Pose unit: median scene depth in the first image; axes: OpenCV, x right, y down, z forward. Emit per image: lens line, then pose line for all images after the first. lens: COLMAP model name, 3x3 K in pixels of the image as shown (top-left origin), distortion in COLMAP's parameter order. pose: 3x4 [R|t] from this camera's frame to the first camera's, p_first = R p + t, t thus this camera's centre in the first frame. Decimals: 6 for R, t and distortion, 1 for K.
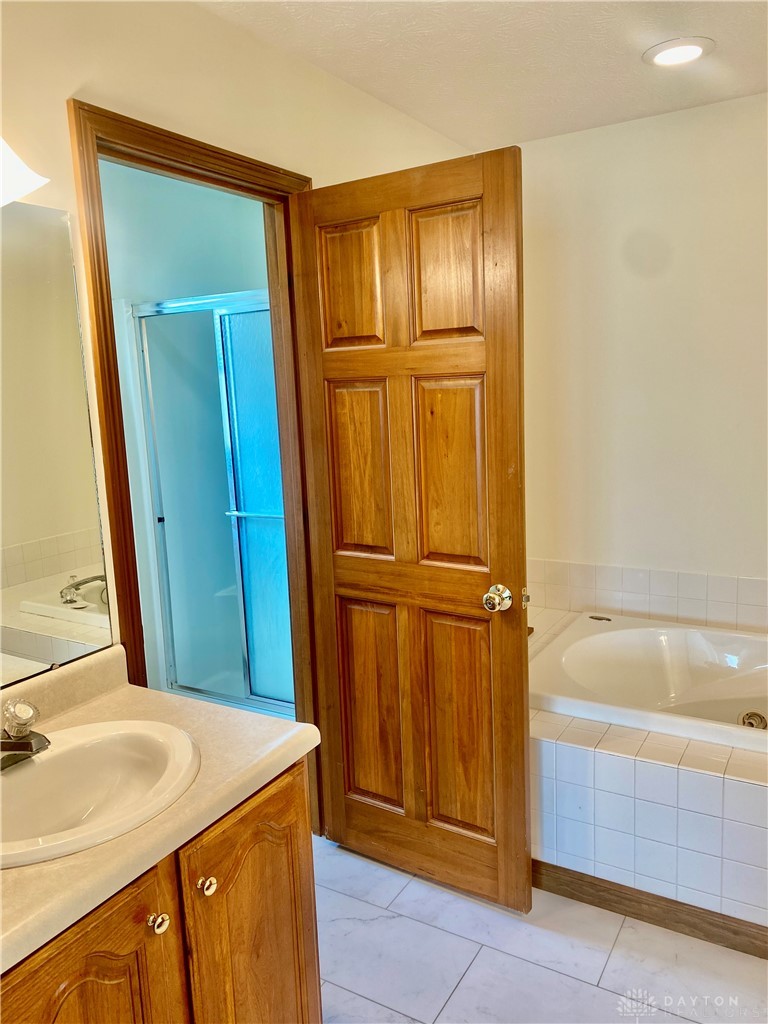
lens RADIAL K [[759.5, 0, 375.3], [0, 759.5, 510.6], [0, 0, 1]] dist [-0.003329, -0.016044]
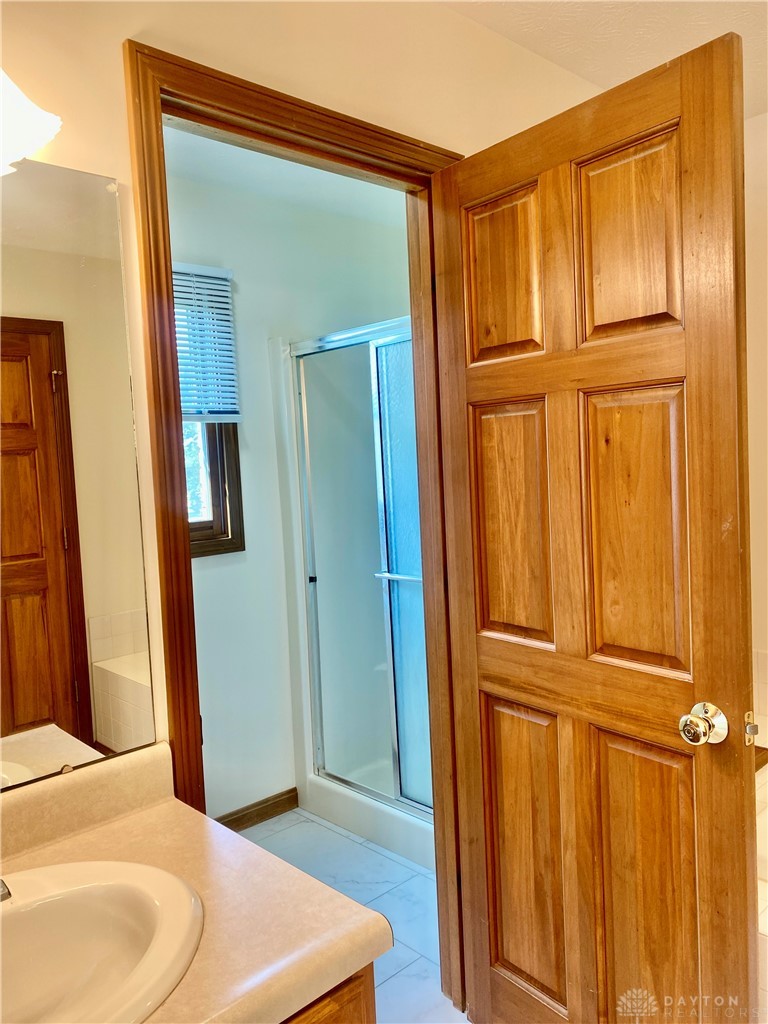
lens RADIAL K [[759.5, 0, 404.1], [0, 759.5, 498.1], [0, 0, 1]] dist [-0.003329, -0.016044]
pose [[0.968098, 0.017855, -0.249937, 0.065900], [-0.043283, 0.994381, -0.096613, -0.001941], [0.246807, 0.104348, 0.963430, 0.273874]]
